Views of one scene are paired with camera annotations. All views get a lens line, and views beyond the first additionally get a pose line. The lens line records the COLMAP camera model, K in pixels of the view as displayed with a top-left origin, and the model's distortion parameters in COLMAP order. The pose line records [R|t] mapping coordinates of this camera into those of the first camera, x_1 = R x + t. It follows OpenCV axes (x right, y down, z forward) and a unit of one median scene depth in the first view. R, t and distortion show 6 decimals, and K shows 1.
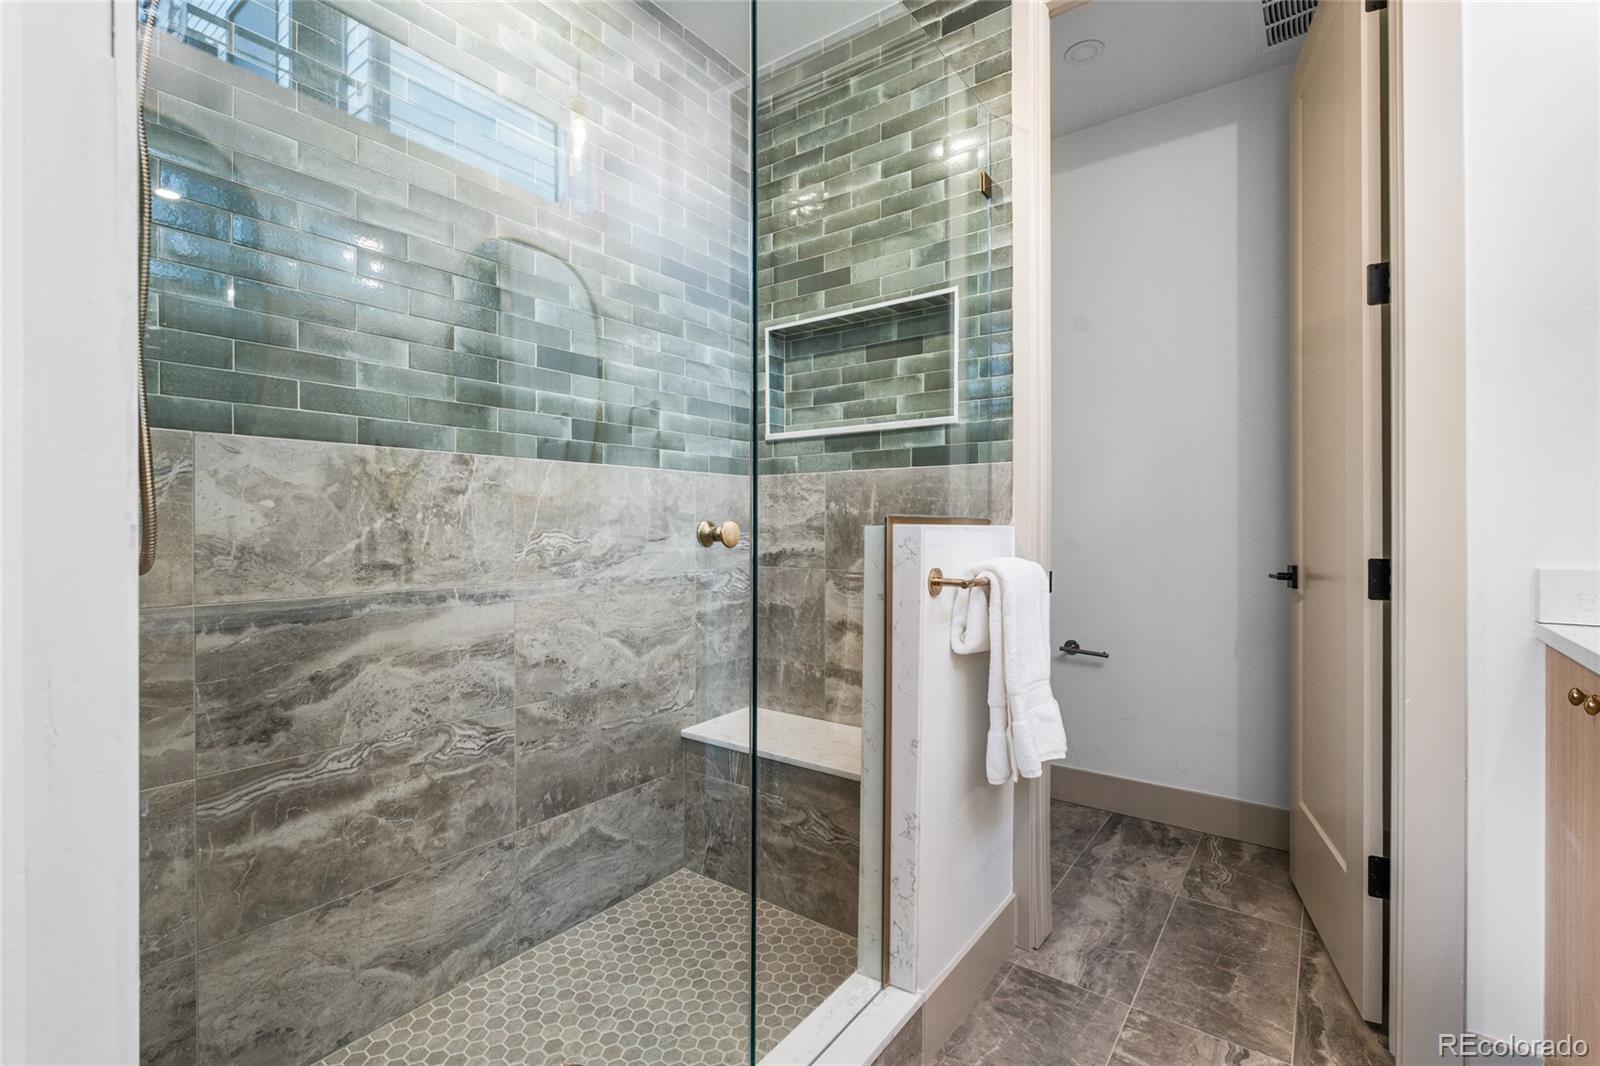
lens RADIAL K [[710.8, 0, 797.1], [0, 710.8, 526.8], [0, 0, 1]] dist [-0.003499, 0.000102]
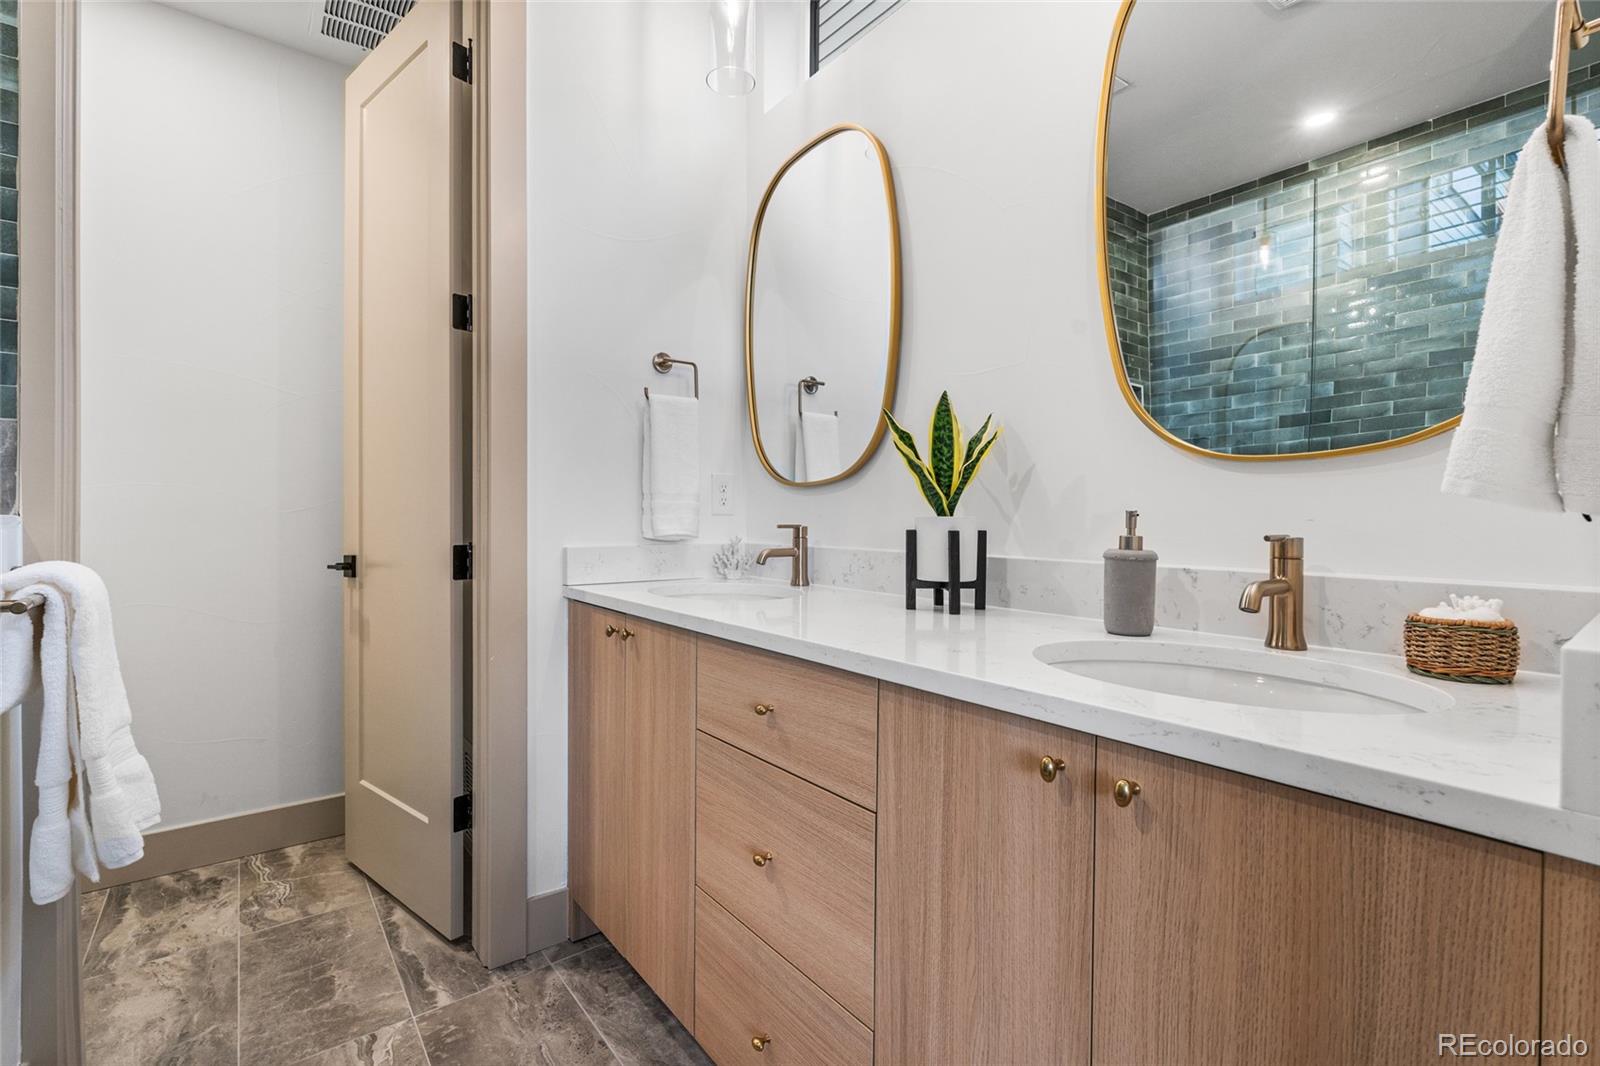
lens RADIAL K [[710.8, 0, 783.3], [0, 710.8, 522.2], [0, 0, 1]] dist [-0.003499, 0.000102]
pose [[0.262832, -0.002664, 0.964838, -0.142642], [-0.003461, 0.999987, 0.003704, 0.000282], [-0.964835, -0.004313, 0.262819, 0.129057]]
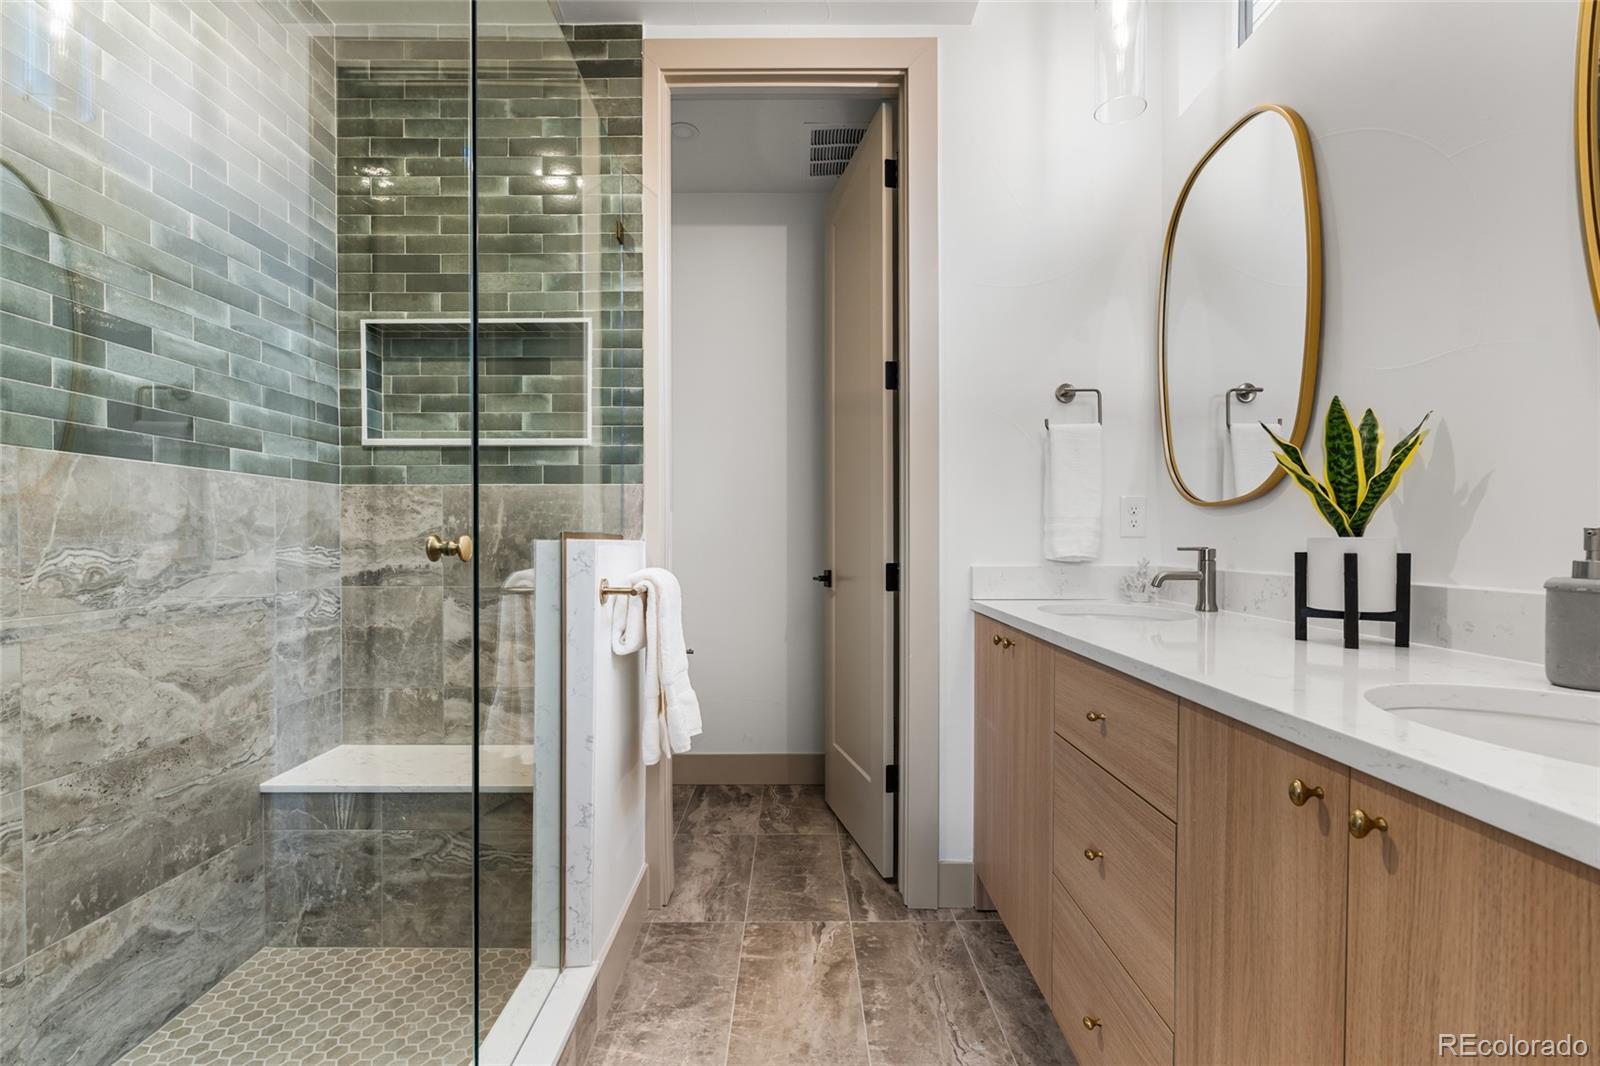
lens RADIAL K [[710.8, 0, 789.6], [0, 710.8, 549.3], [0, 0, 1]] dist [-0.003499, 0.000102]
pose [[0.803554, -0.006648, 0.595194, -0.176940], [0.000677, 0.999947, 0.010254, 0.000540], [-0.595231, -0.007837, 0.803516, -0.046868]]
